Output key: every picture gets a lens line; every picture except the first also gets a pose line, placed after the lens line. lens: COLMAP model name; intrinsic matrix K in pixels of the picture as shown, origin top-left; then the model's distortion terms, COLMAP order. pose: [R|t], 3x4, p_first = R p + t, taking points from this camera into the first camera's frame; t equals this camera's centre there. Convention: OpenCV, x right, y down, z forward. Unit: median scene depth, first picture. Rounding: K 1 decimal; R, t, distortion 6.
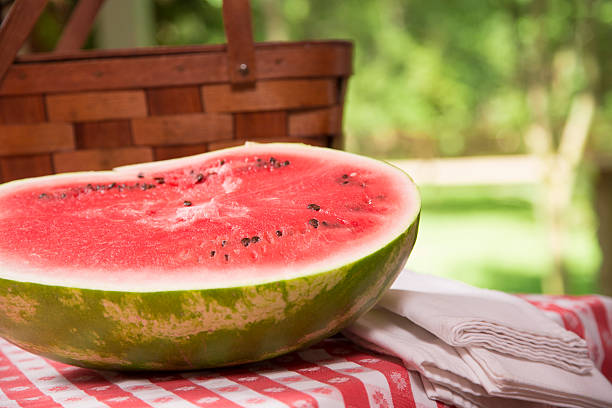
lens RADIAL K [[1167.0, 0, 306.0], [0, 1167.0, 204.0], [0, 0, 1]] dist [0.250624, -0.005729]
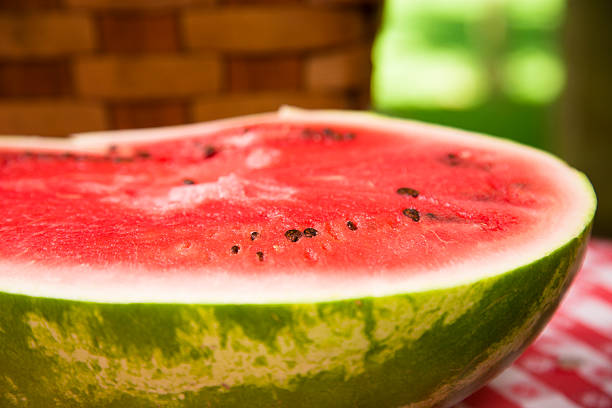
lens RADIAL K [[1212.7, 0, 306.0], [0, 1212.7, 204.0], [0, 0, 1]] dist [0.215302, -0.047959]
pose [[0.997548, 0.066556, 0.021630, -0.060636], [-0.064132, 0.993104, -0.098142, 0.076180], [-0.028013, 0.096514, 0.994937, 0.425135]]
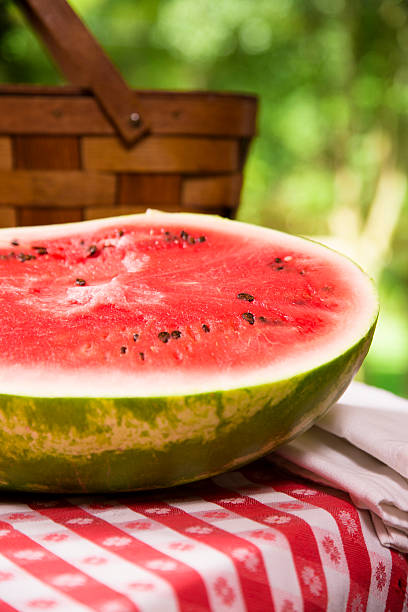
lens RADIAL K [[1212.7, 0, 214.1], [0, 1212.7, 307.2], [0, 0, 1]] dist [0.215302, -0.047959]
pose [[0.993989, 0.057862, 0.092937, -0.097565], [-0.059973, 0.997998, 0.020074, -0.006169], [-0.091589, -0.025527, 0.995470, 0.188374]]
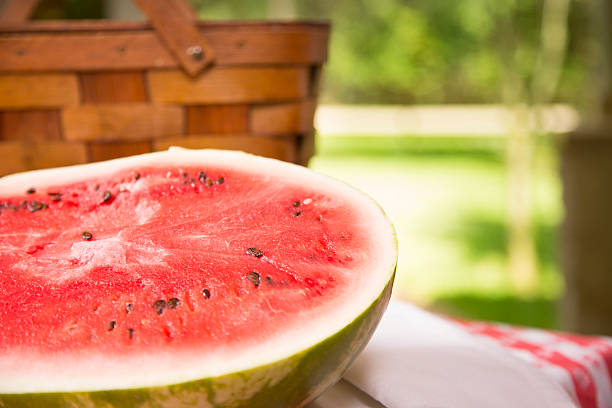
lens RADIAL K [[1029.8, 0, 293.9], [0, 1029.8, 203.6], [0, 0, 1]] dist [0.170105, 0.006207]
pose [[0.998816, 0.018987, 0.044790, 0.001902], [-0.022106, 0.997289, 0.070182, -0.080105], [-0.043336, -0.071089, 0.996528, 0.369634]]
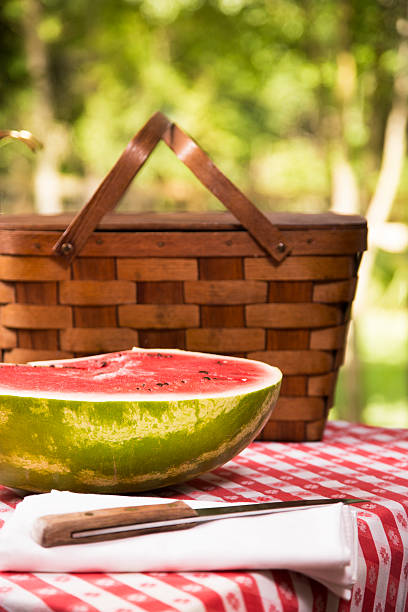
lens RADIAL K [[1284.8, 0, 195.0], [0, 1284.8, 306.1], [0, 0, 1]] dist [0.235510, -0.237846]
pose [[0.984216, 0.074064, 0.160729, -0.264094], [-0.023729, 0.955243, -0.294870, 0.392509], [-0.175375, 0.286402, 0.941922, -0.446916]]
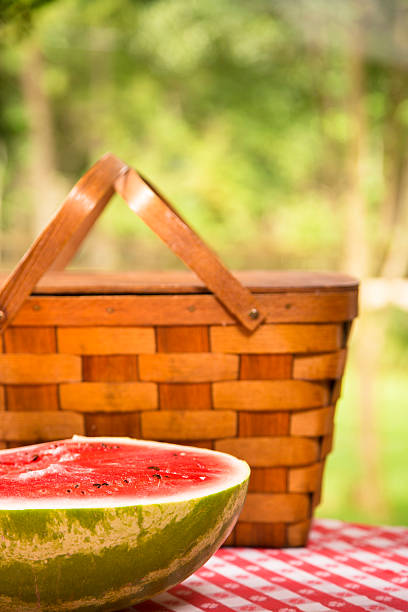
lens RADIAL K [[1375.4, 0, 197.1], [0, 1375.4, 305.3], [0, 0, 1]] dist [0.298286, 0.014484]
pose [[0.984767, 0.078665, 0.155067, -0.178002], [-0.021671, 0.940382, -0.339430, 0.318877], [-0.172523, 0.330899, 0.927762, -0.281694]]
